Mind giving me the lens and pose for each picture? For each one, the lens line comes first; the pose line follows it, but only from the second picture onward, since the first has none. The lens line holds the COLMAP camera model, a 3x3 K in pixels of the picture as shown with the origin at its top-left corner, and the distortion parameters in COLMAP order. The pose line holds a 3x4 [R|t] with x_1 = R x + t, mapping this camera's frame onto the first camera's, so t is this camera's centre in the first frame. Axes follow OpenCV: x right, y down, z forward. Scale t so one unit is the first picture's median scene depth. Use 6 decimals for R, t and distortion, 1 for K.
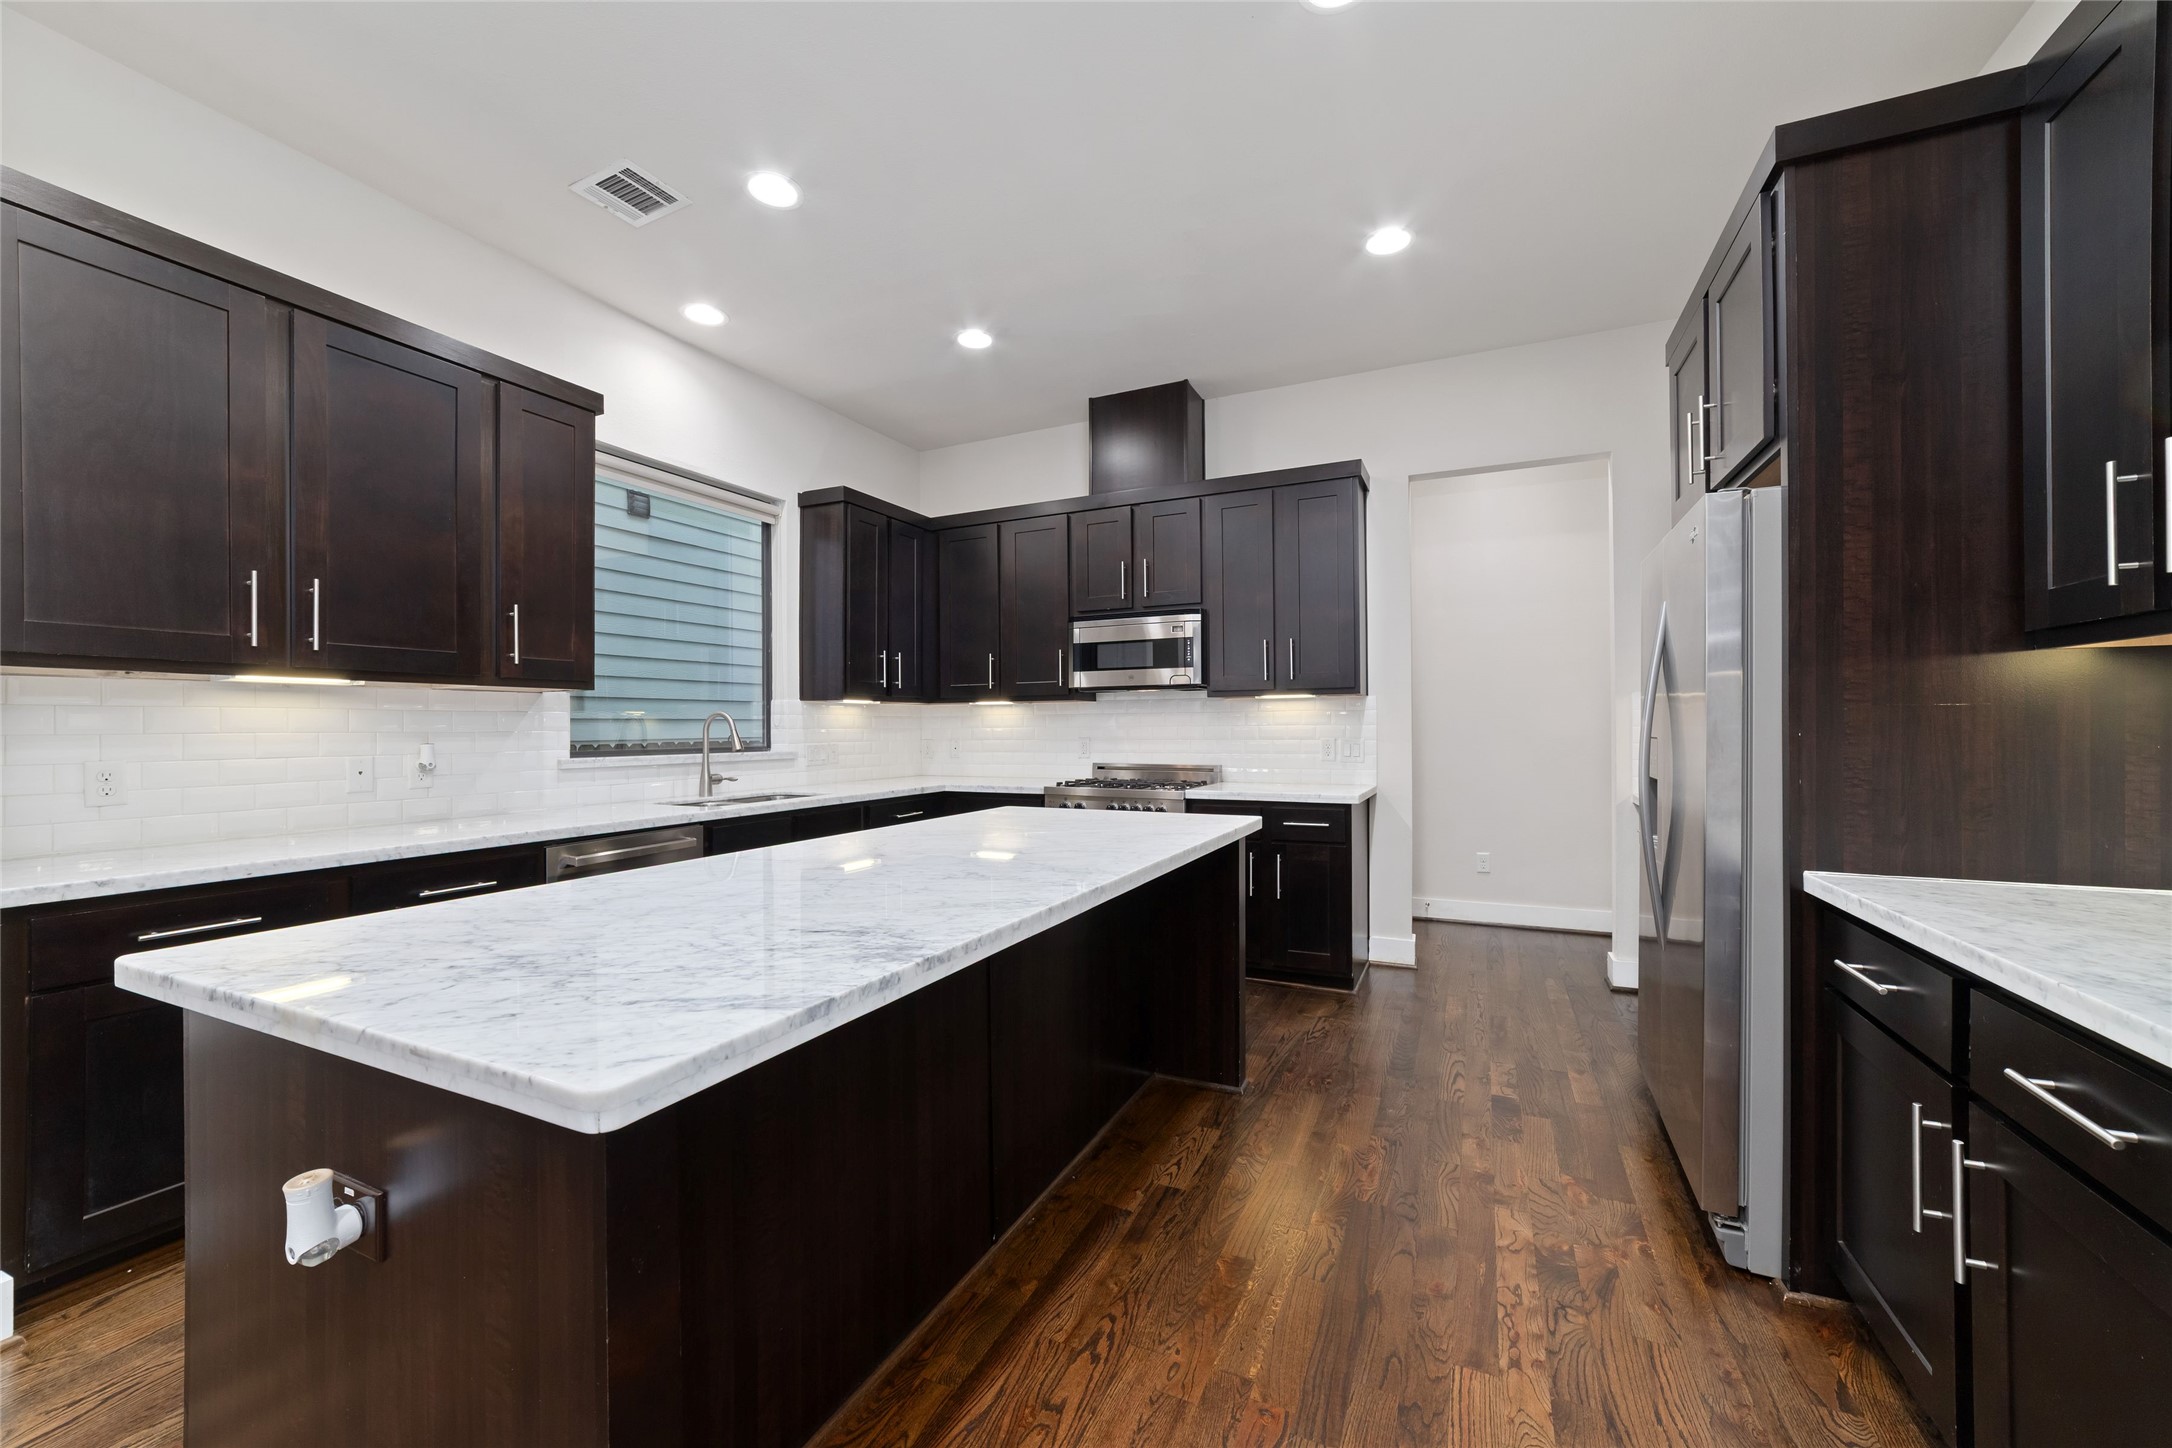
lens RADIAL K [[842.6, 0, 1089.3], [0, 842.6, 726.5], [0, 0, 1]] dist [-0.002508, -0.000069]
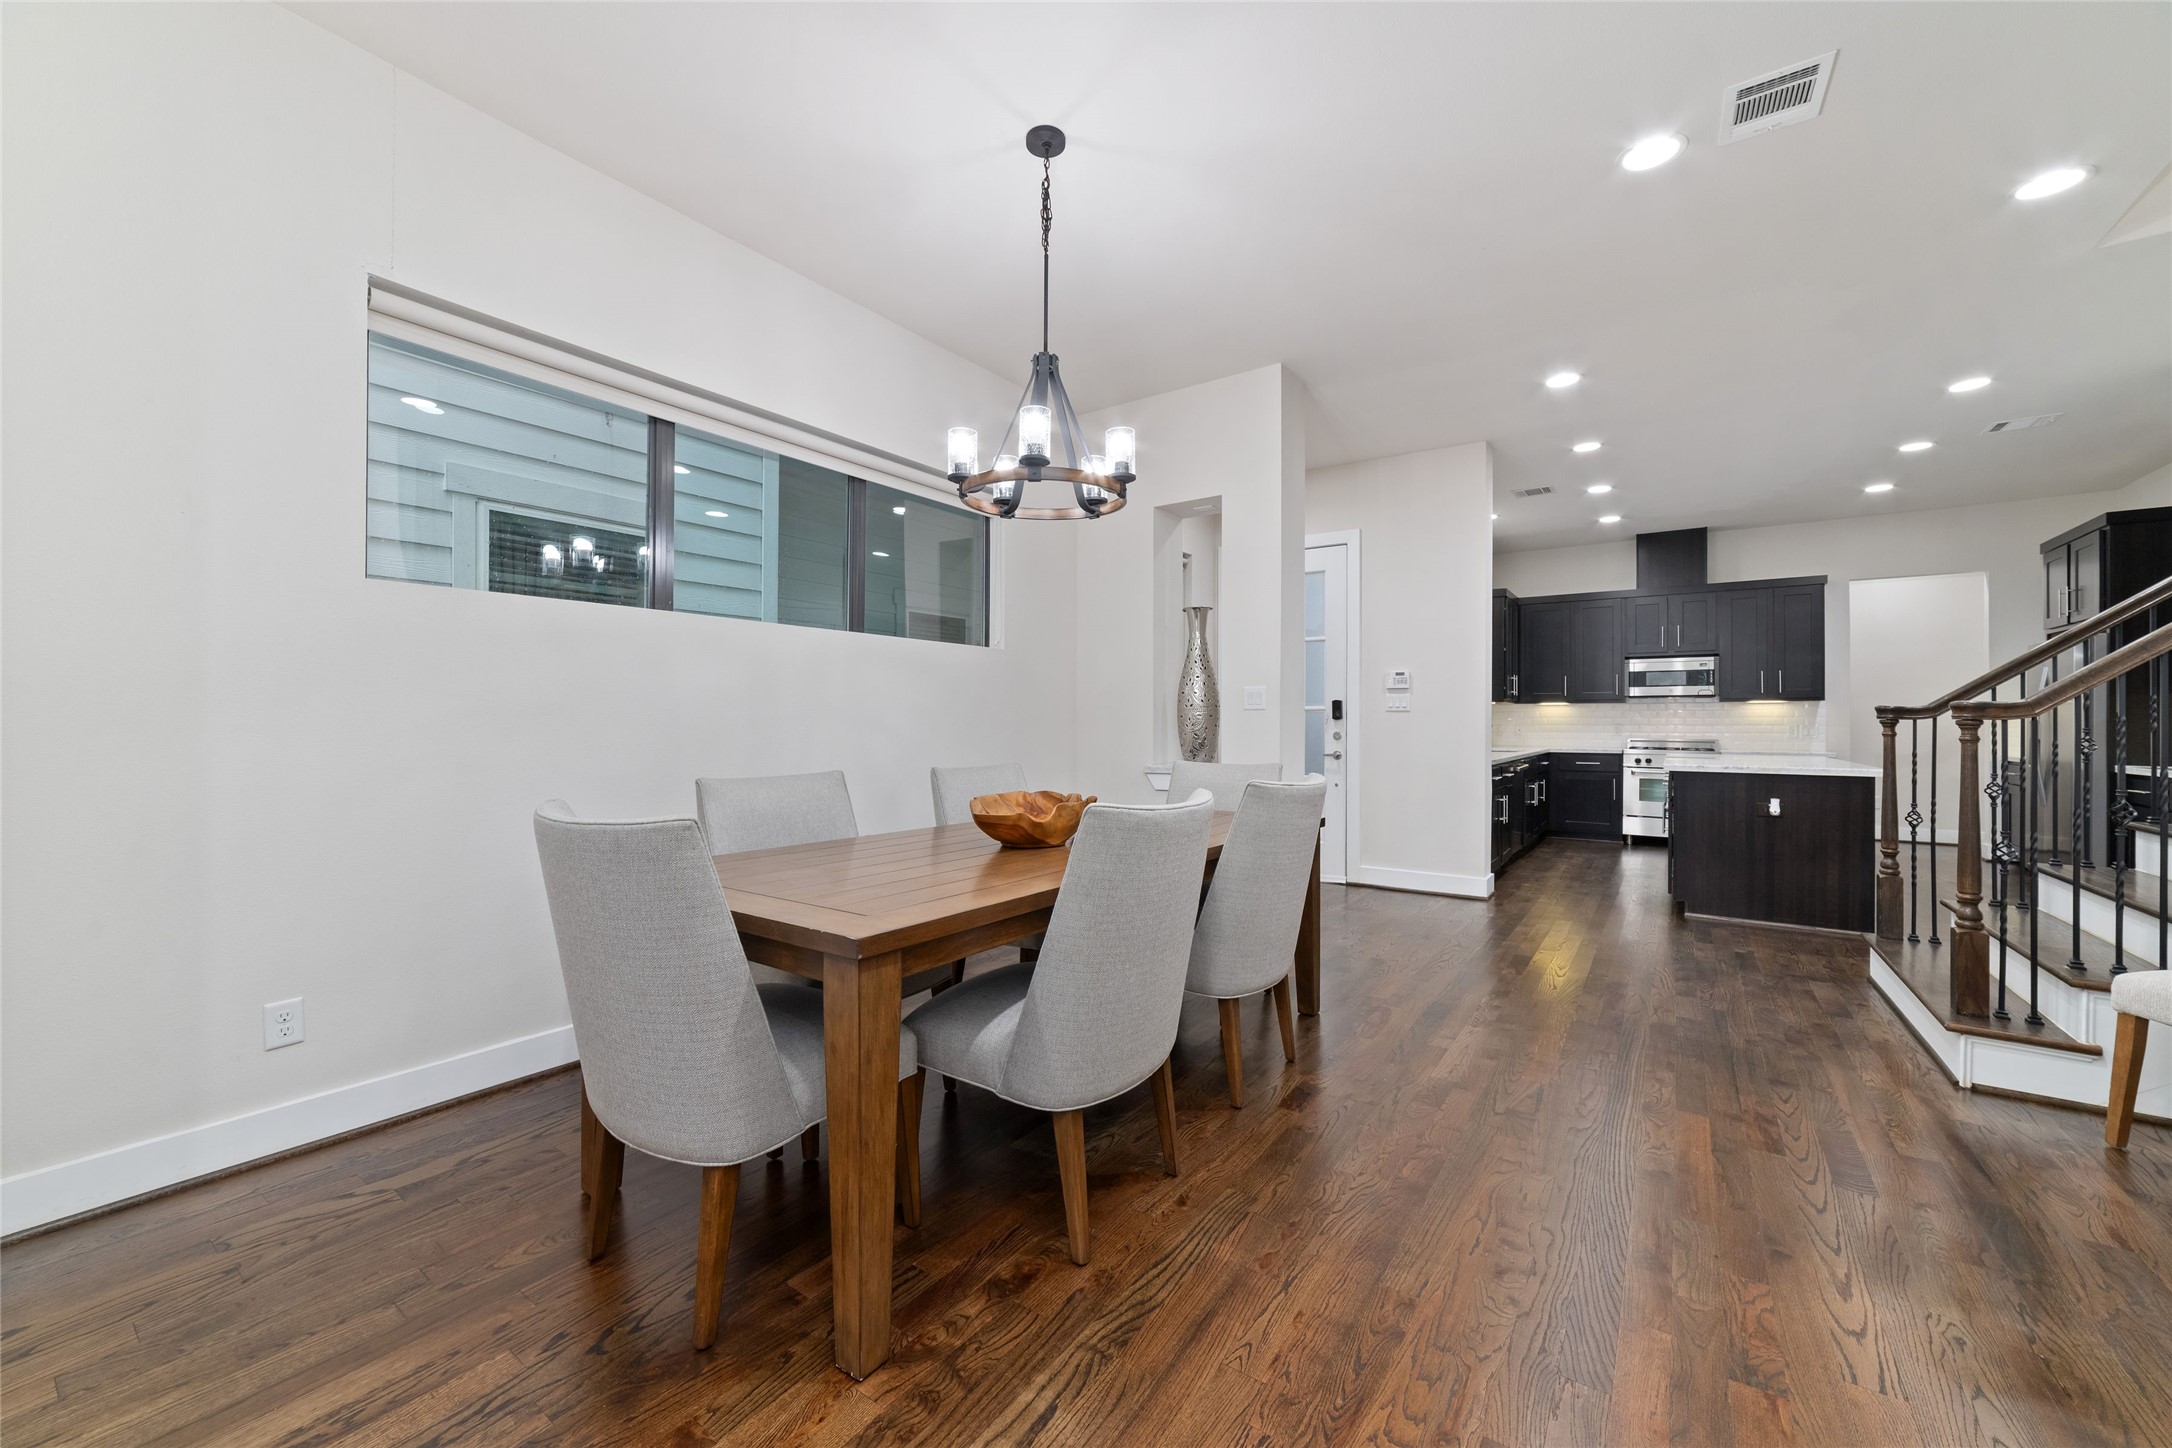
lens RADIAL K [[814.0, 0, 1119.6], [0, 814.0, 714.5], [0, 0, 1]] dist [-0.000480, 0.000046]
pose [[0.987891, 0.006092, -0.155027, -0.861653], [-0.007402, 0.999942, -0.007876, 0.016678], [0.154970, 0.008928, 0.987879, -0.938296]]
